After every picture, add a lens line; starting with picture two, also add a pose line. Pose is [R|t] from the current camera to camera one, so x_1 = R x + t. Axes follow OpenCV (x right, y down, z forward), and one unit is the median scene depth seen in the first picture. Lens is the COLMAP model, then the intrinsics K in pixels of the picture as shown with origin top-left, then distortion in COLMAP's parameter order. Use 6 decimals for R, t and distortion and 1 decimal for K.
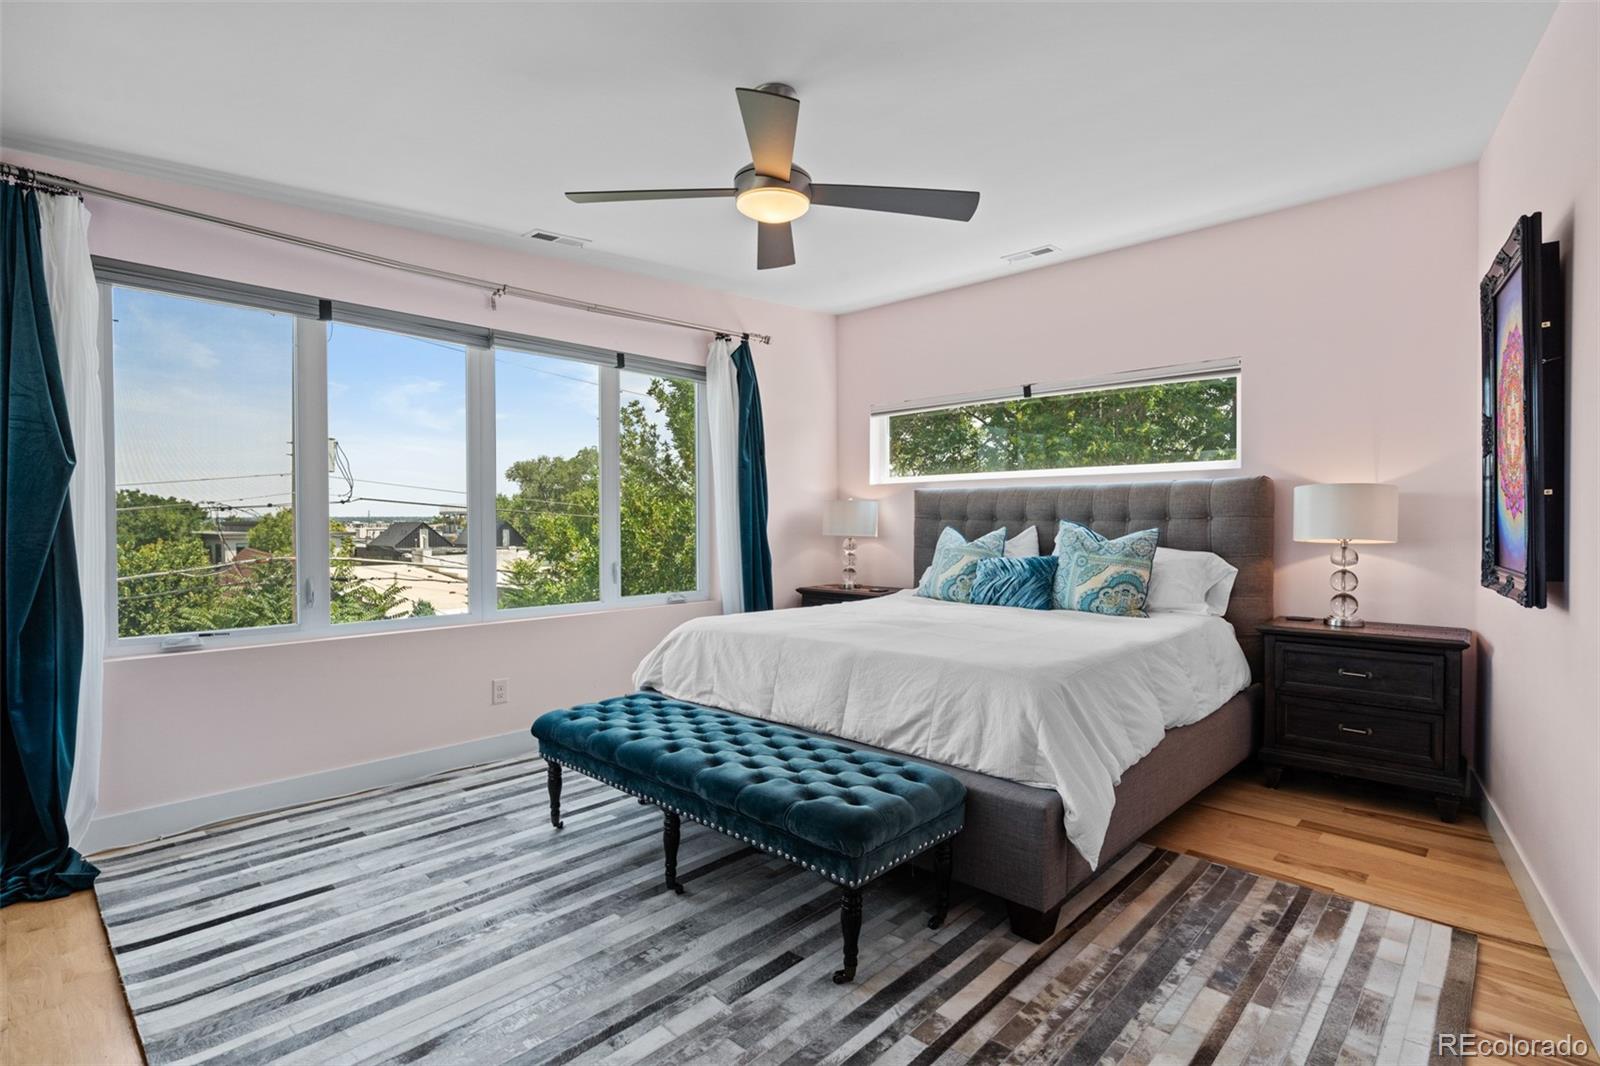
lens RADIAL K [[786.6, 0, 800.0], [0, 786.6, 533.0], [0, 0, 1]] dist [-0.003333, -0.000129]
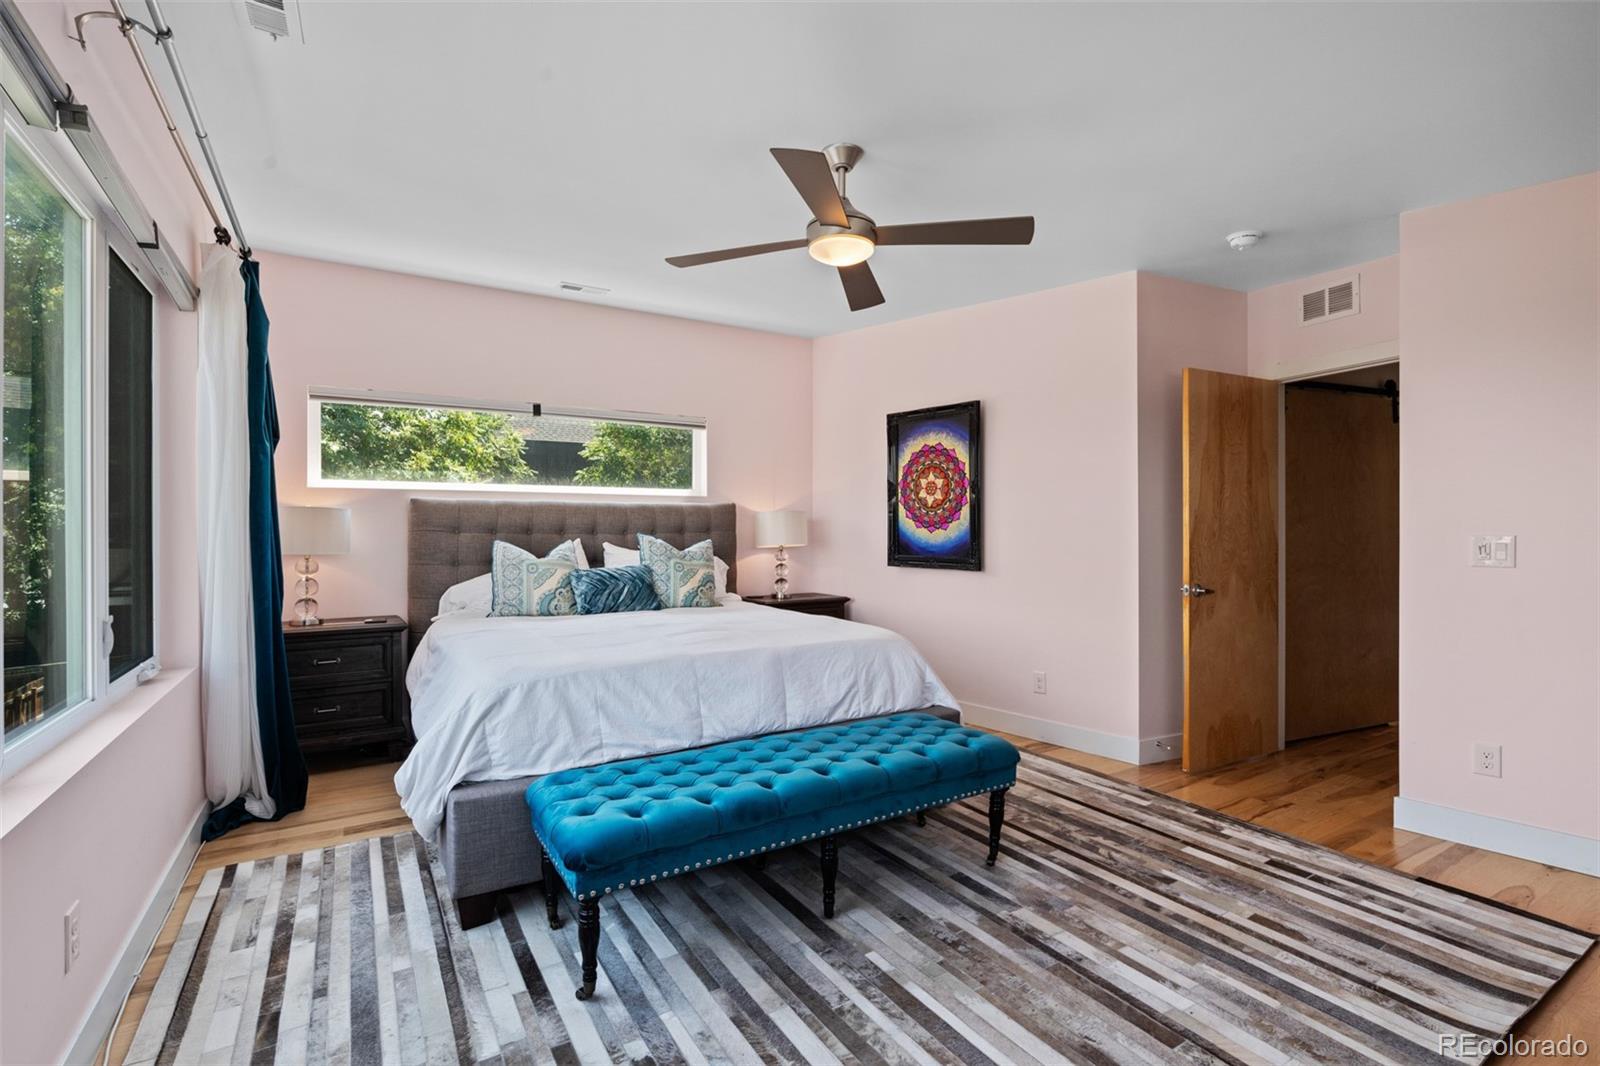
lens RADIAL K [[711.2, 0, 800.0], [0, 711.2, 533.0], [0, 0, 1]] dist [0.002016, 0.000095]
pose [[0.254901, 0.000128, 0.966967, -0.964420], [0.013289, 0.999905, -0.003635, -0.015733], [-0.966876, 0.013776, 0.254875, 0.760031]]
